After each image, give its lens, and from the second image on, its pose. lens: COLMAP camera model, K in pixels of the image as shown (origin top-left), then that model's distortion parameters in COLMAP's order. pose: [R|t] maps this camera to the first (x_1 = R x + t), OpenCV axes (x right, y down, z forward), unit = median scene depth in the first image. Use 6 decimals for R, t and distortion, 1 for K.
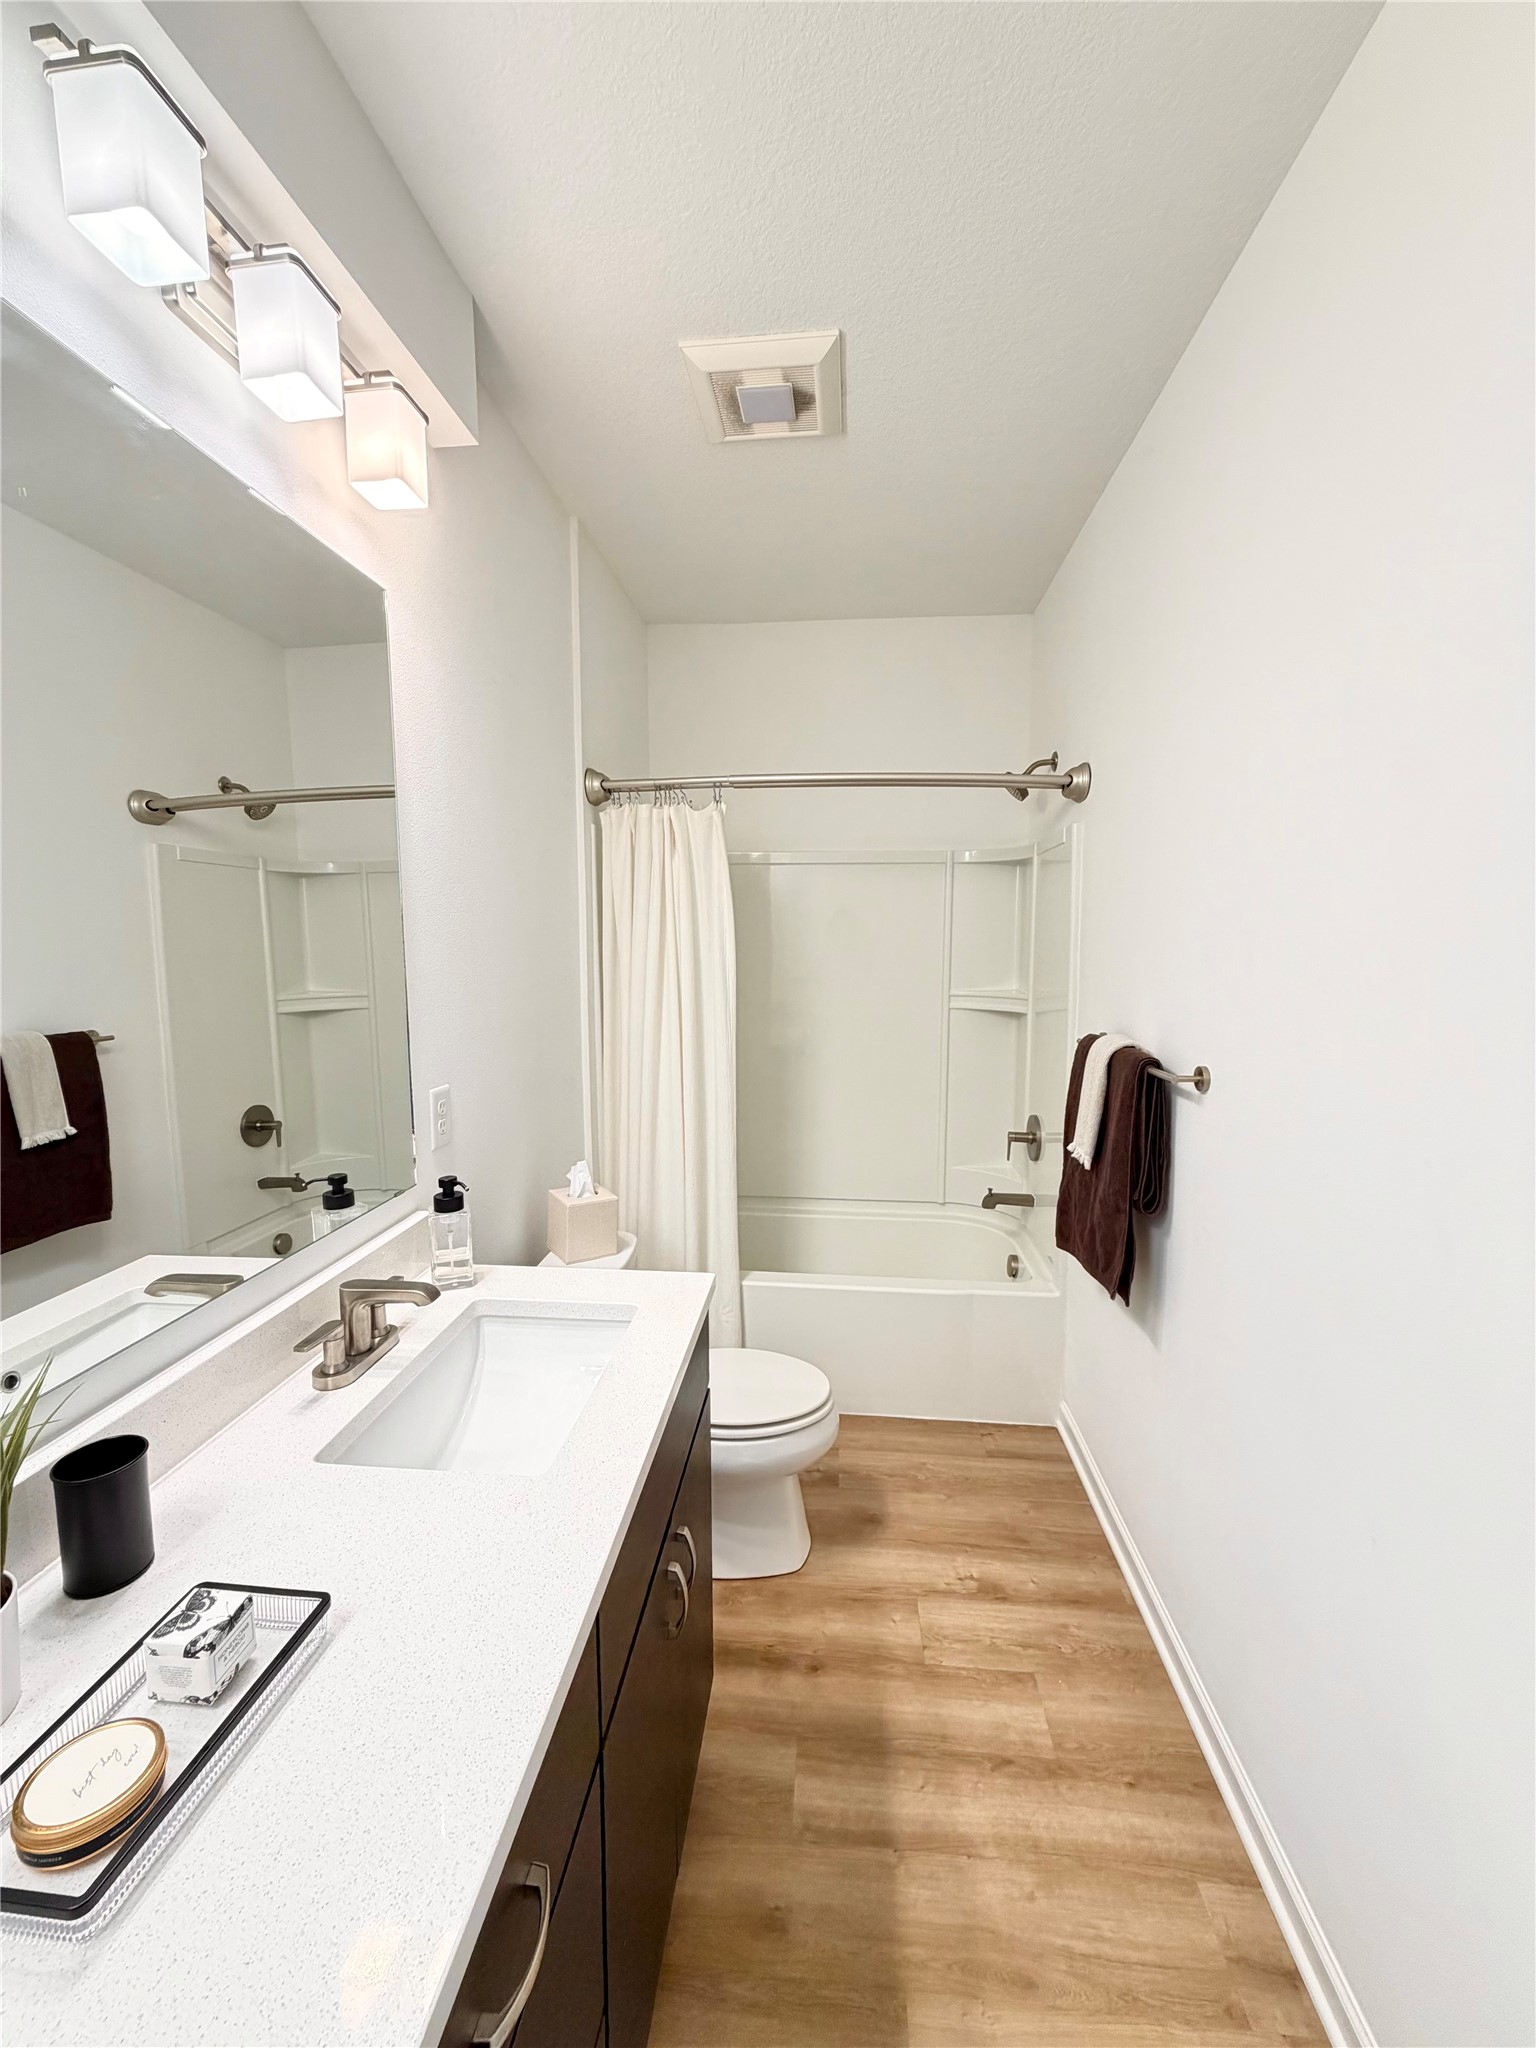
lens RADIAL K [[819.3, 0, 770.5], [0, 819.3, 1021.9], [0, 0, 1]] dist [0.001686, 0.000470]
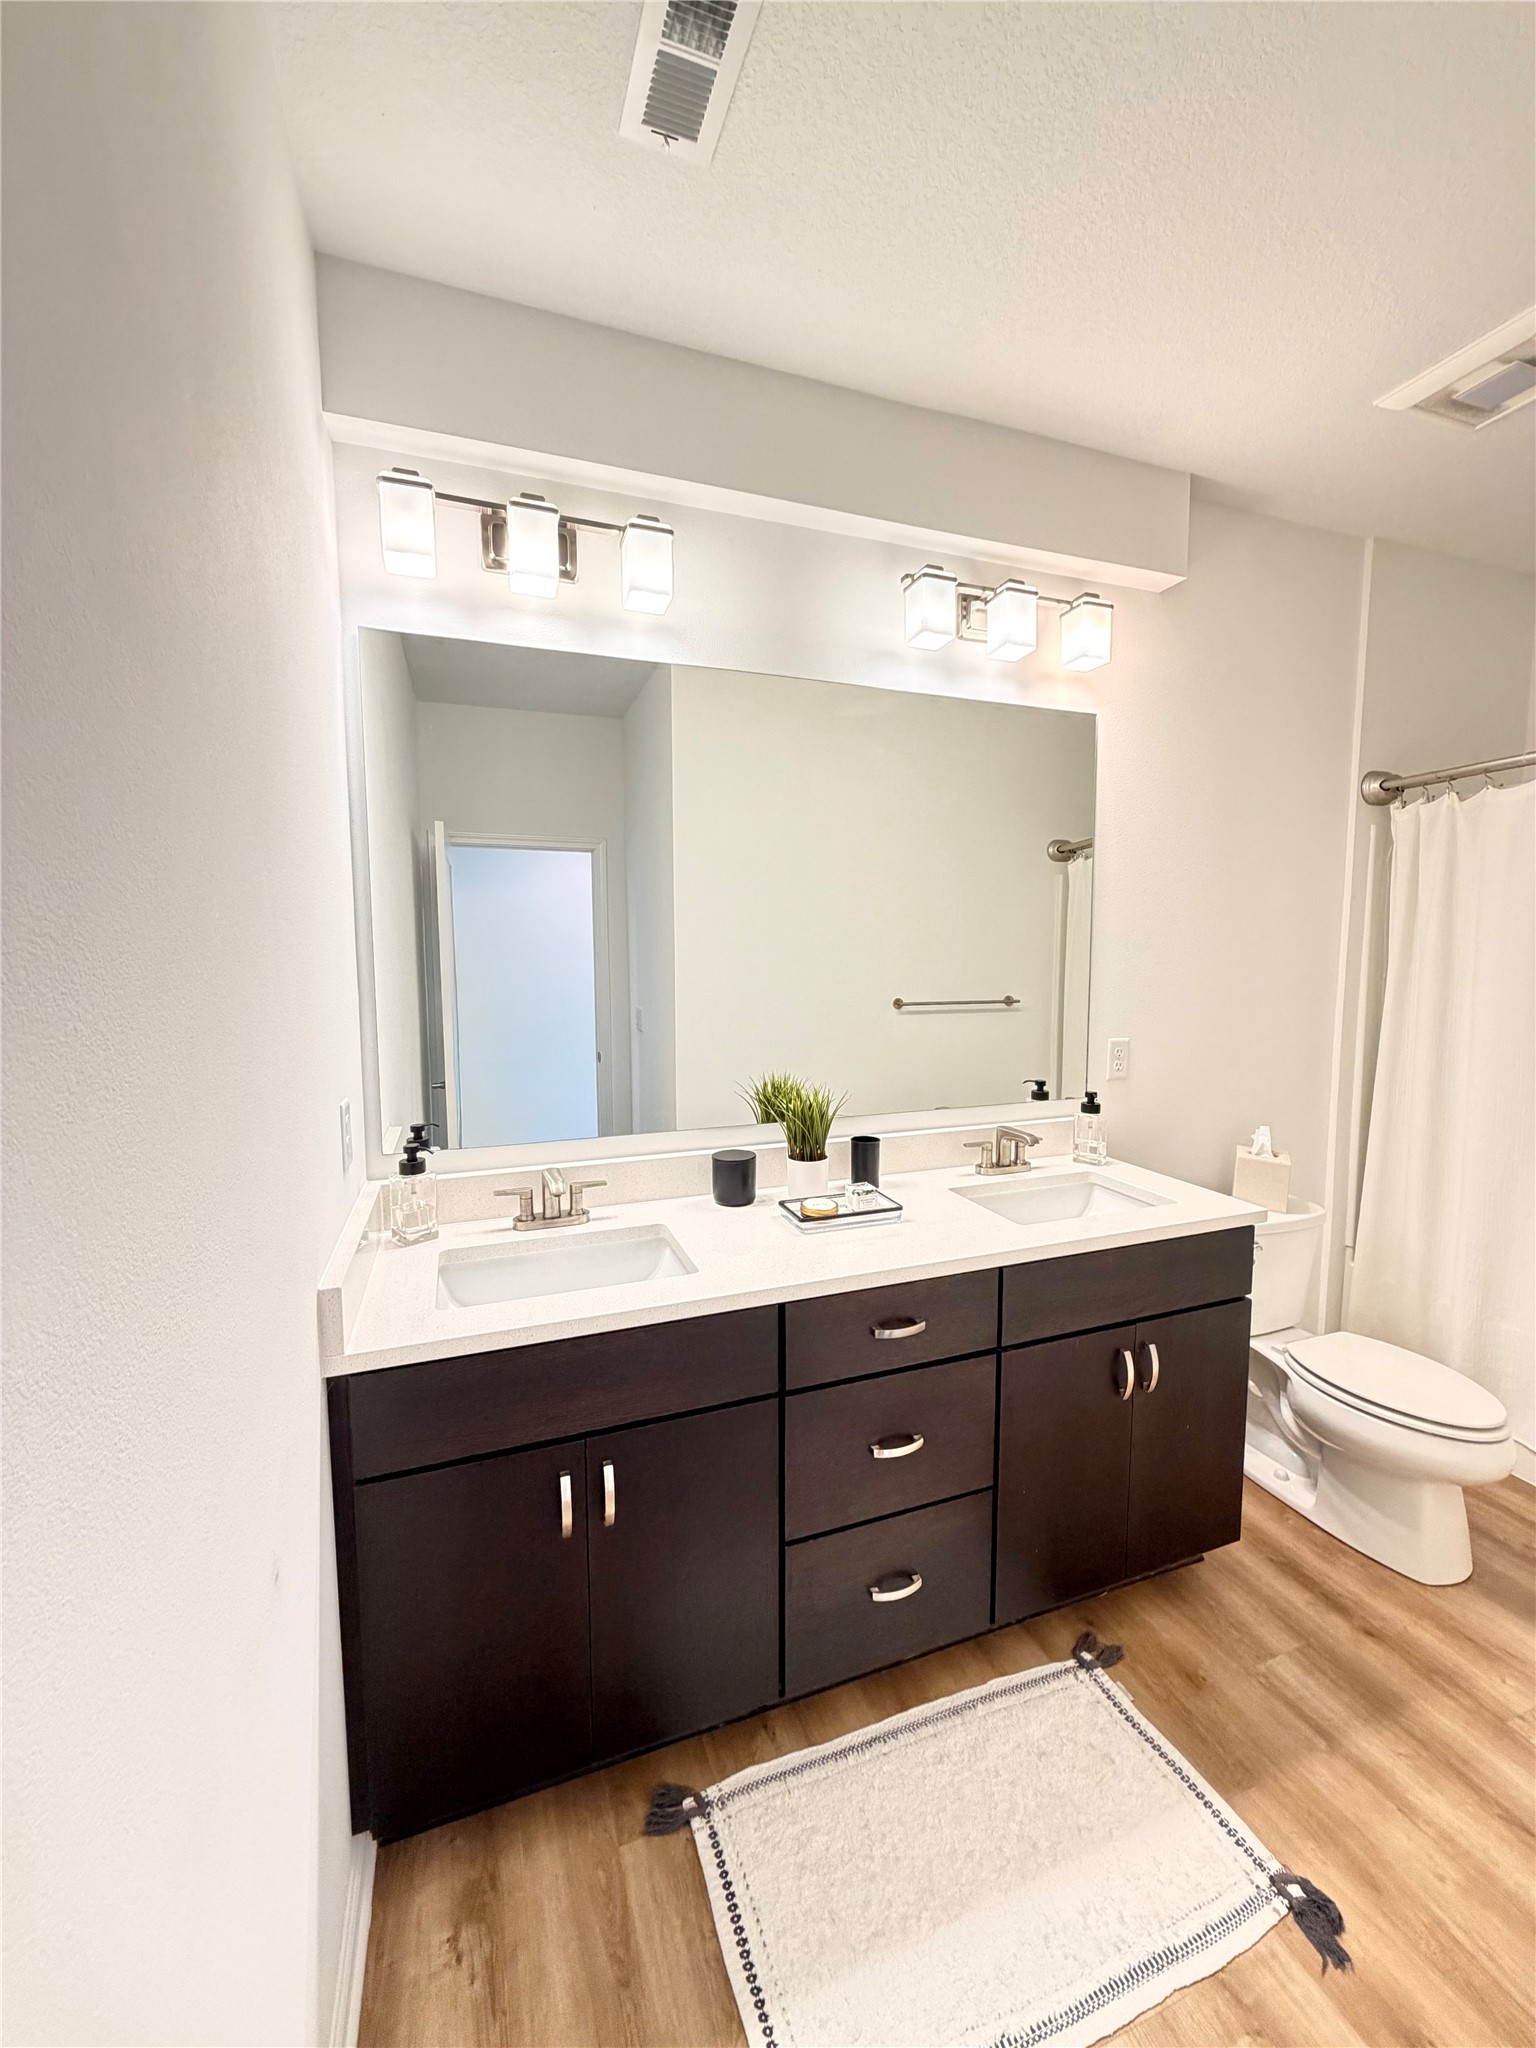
lens RADIAL K [[819.3, 0, 770.5], [0, 819.3, 1021.9], [0, 0, 1]] dist [0.001686, 0.000470]
pose [[0.440431, 0.084057, -0.893843, 0.633668], [-0.086726, 0.994935, 0.050831, 0.031169], [0.893588, 0.055132, 0.445490, -0.201856]]
